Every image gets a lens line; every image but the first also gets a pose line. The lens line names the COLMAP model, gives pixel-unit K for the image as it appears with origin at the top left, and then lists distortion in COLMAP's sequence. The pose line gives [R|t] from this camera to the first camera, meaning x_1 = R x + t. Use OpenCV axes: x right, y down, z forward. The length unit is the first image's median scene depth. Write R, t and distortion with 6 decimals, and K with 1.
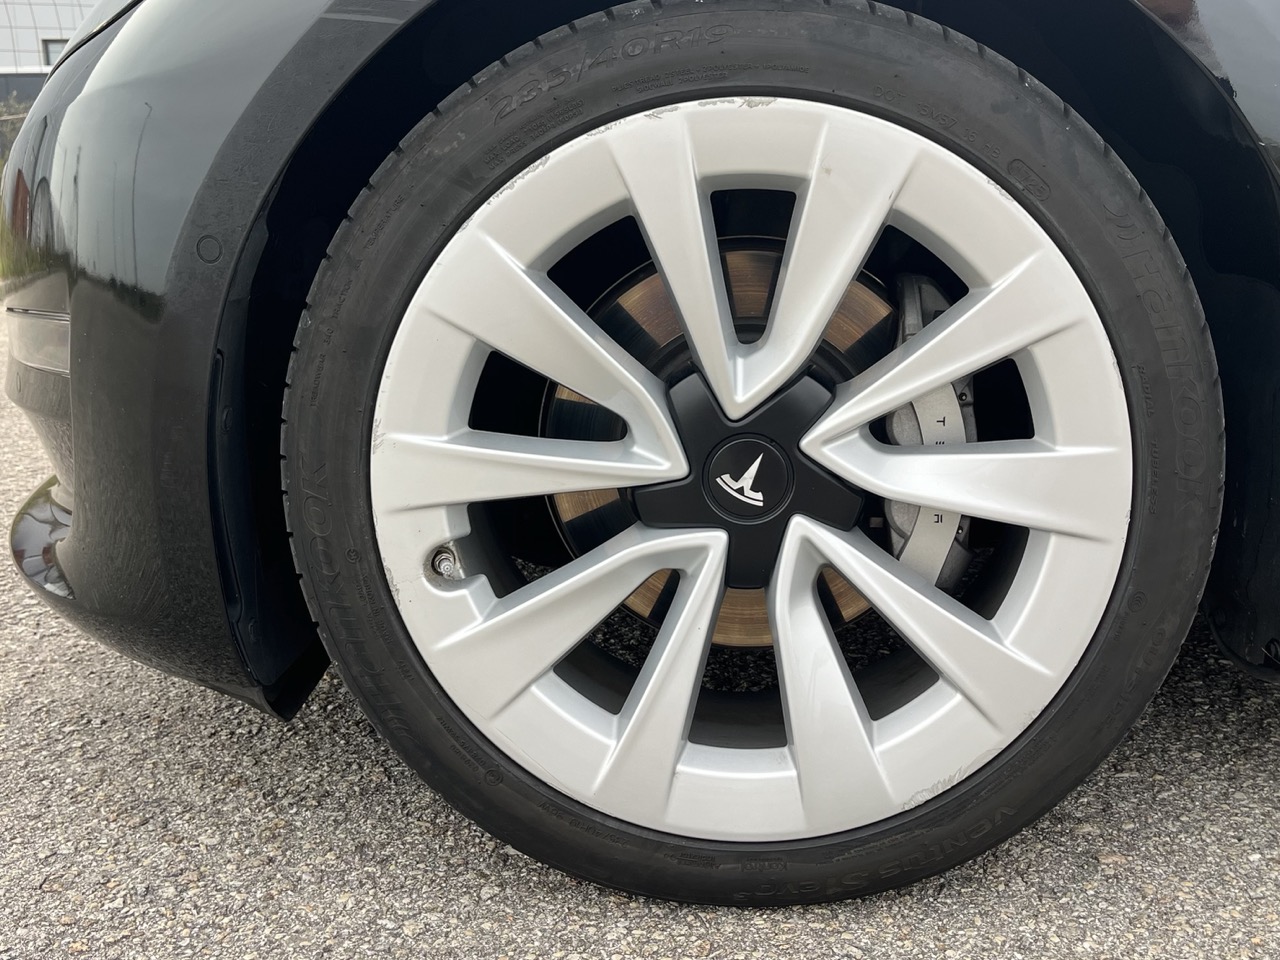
lens RADIAL K [[953.1, 0, 683.7], [0, 953.1, 478.8], [0, 0, 1]] dist [0.016818, 0.001521]
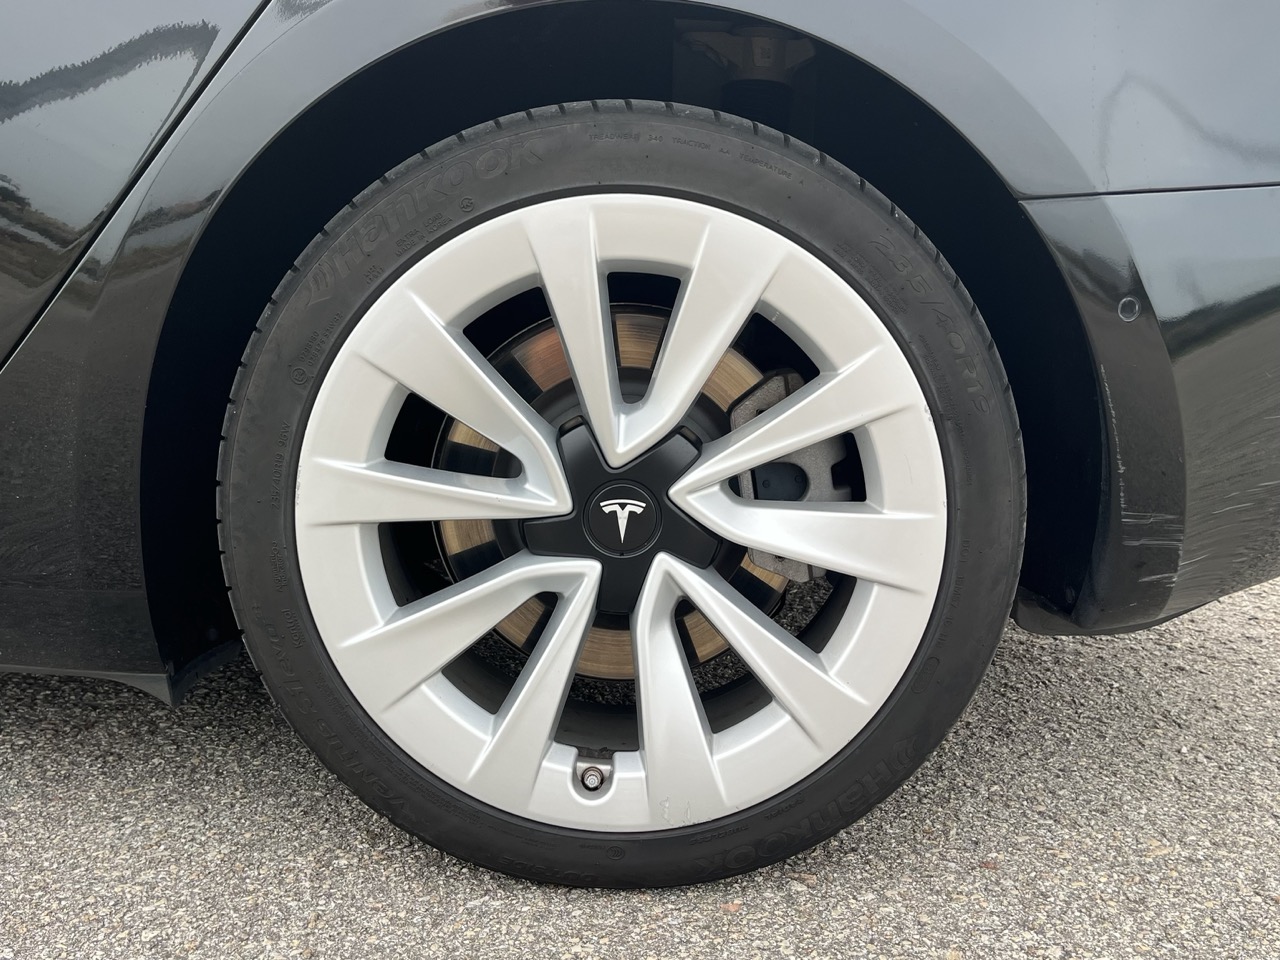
lens RADIAL K [[953.1, 0, 662.4], [0, 953.1, 482.6], [0, 0, 1]] dist [0.016818, 0.001521]
pose [[0.991538, 0.075451, 0.105640, -0.009867], [-0.071327, 0.996556, -0.042291, 0.001790], [-0.108467, 0.034398, 0.993505, -0.160258]]
